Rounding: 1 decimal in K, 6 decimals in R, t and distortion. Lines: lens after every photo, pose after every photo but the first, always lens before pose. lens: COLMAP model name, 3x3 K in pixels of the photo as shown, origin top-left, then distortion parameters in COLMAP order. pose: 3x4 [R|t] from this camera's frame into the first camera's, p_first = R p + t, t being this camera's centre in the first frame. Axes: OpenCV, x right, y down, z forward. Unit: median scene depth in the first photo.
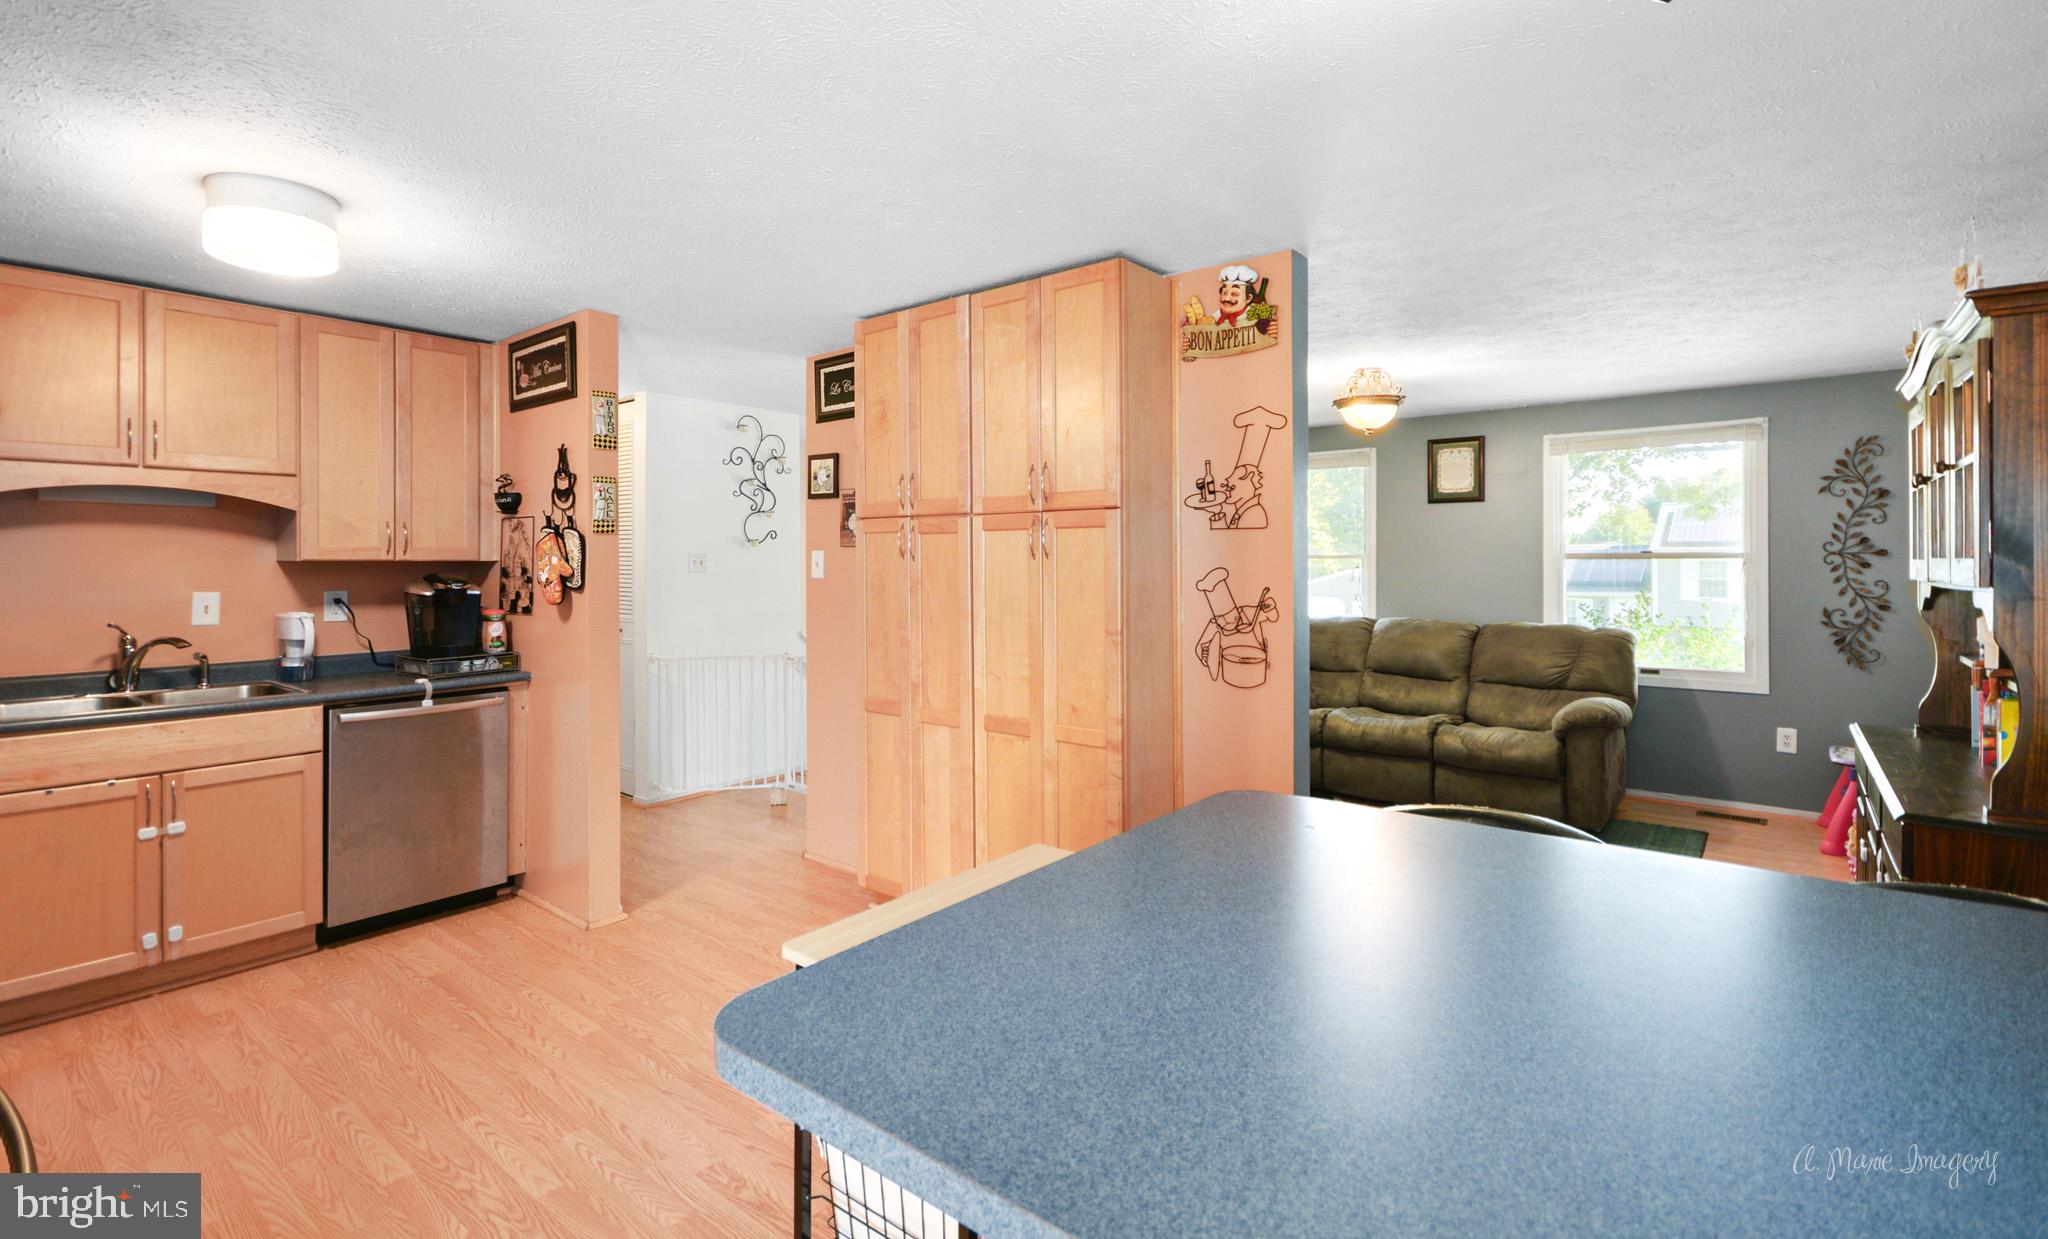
lens RADIAL K [[930.6, 0, 1016.5], [0, 930.6, 561.2], [0, 0, 1]] dist [0.002168, 0.000407]
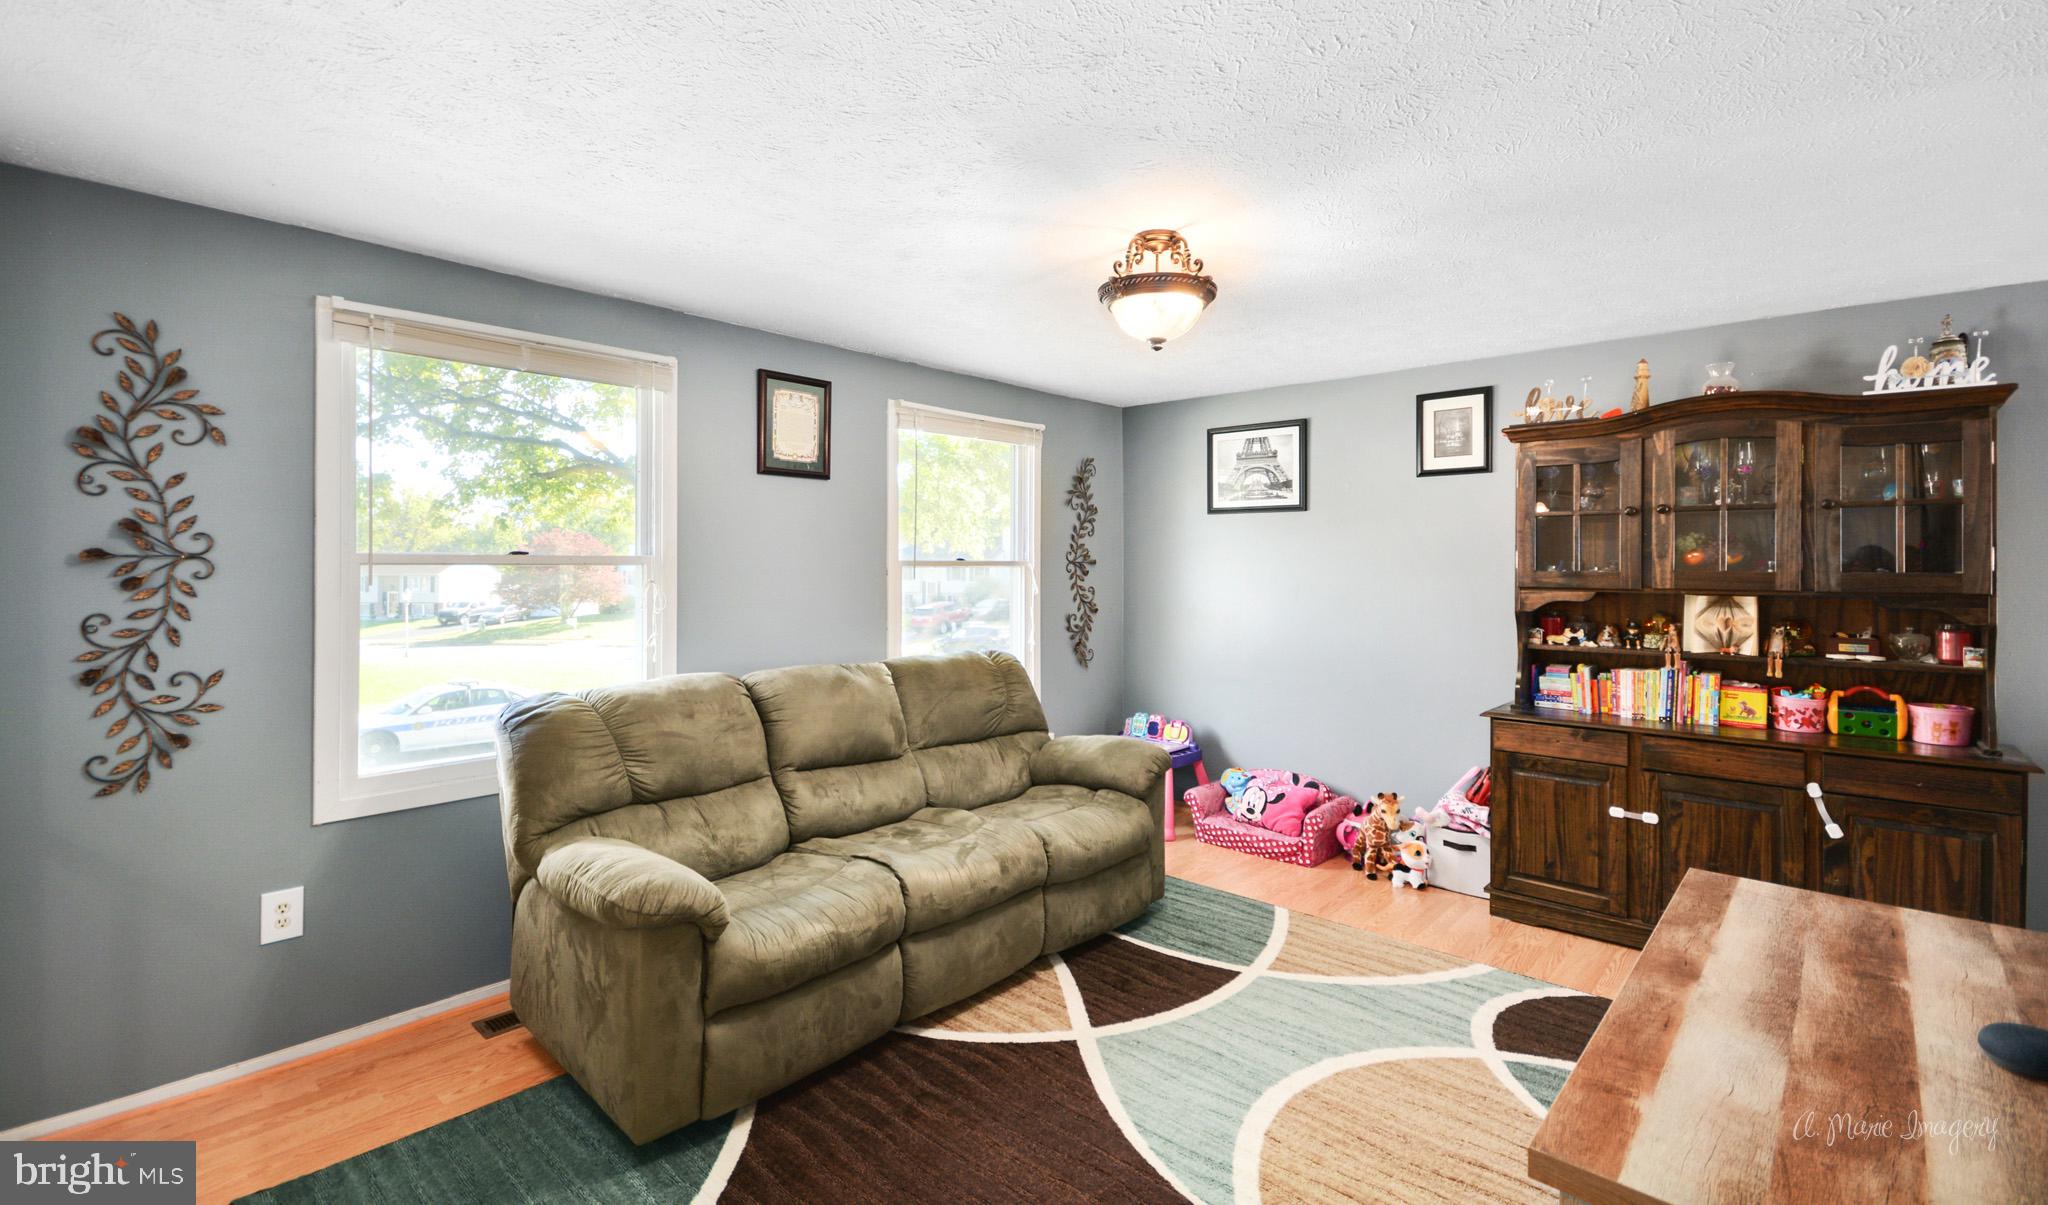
lens RADIAL K [[898.7, 0, 1025.7], [0, 898.7, 569.4], [0, 0, 1]] dist [0.020819, -0.014494]
pose [[0.061946, -0.002767, 0.998076, -0.157055], [-0.003927, 0.999988, 0.003016, -0.003119], [-0.998072, -0.004107, 0.061934, 0.950193]]
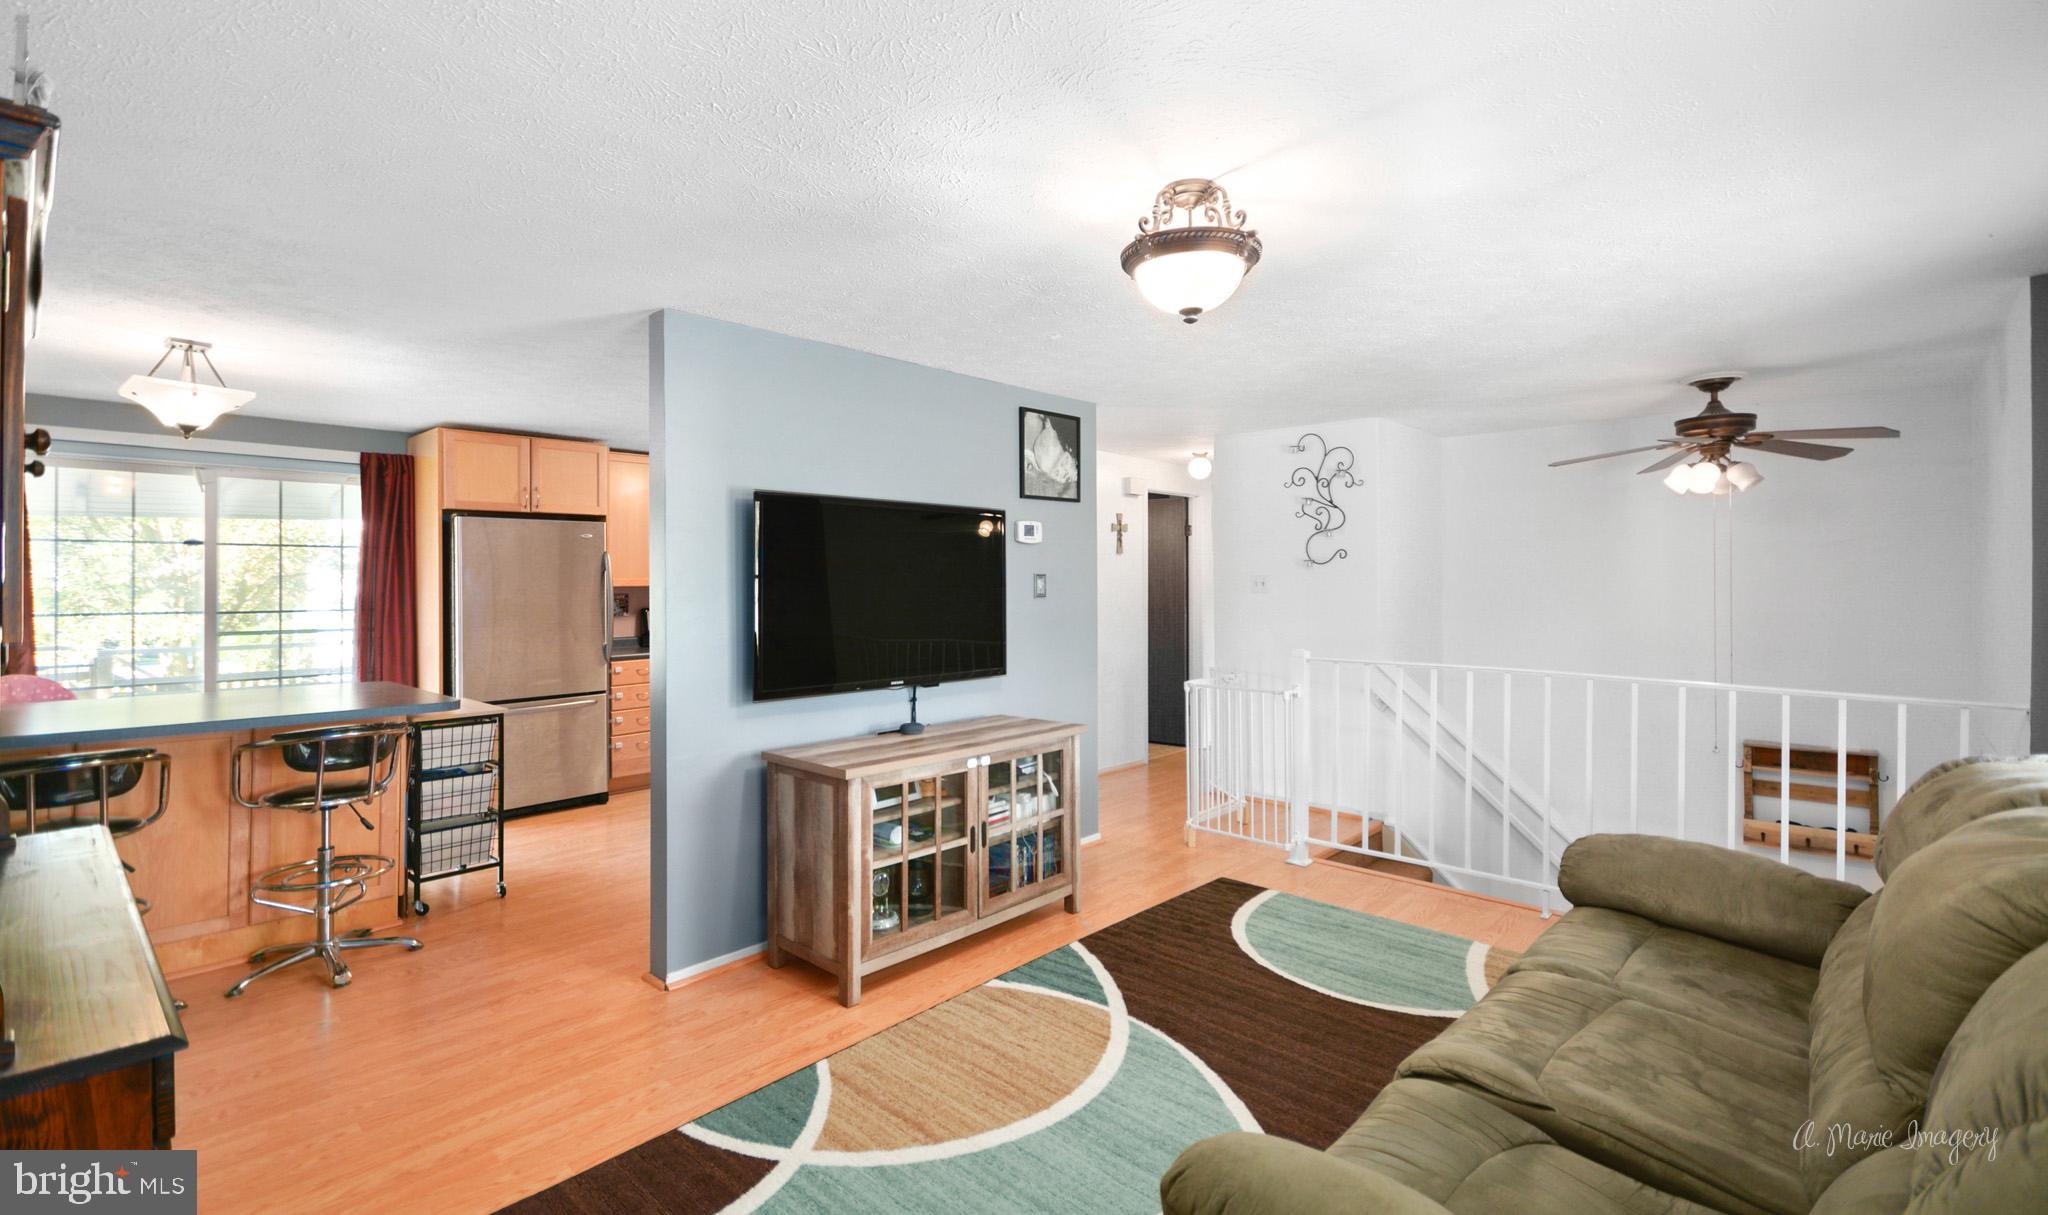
lens RADIAL K [[919.3, 0, 1026.5], [0, 919.3, 574.3], [0, 0, 1]] dist [0.023584, -0.016090]
pose [[-0.068651, -0.004856, -0.997629, 0.794897], [0.002433, 0.999984, -0.005034, -0.004762], [0.997638, -0.002773, -0.068639, 0.868588]]
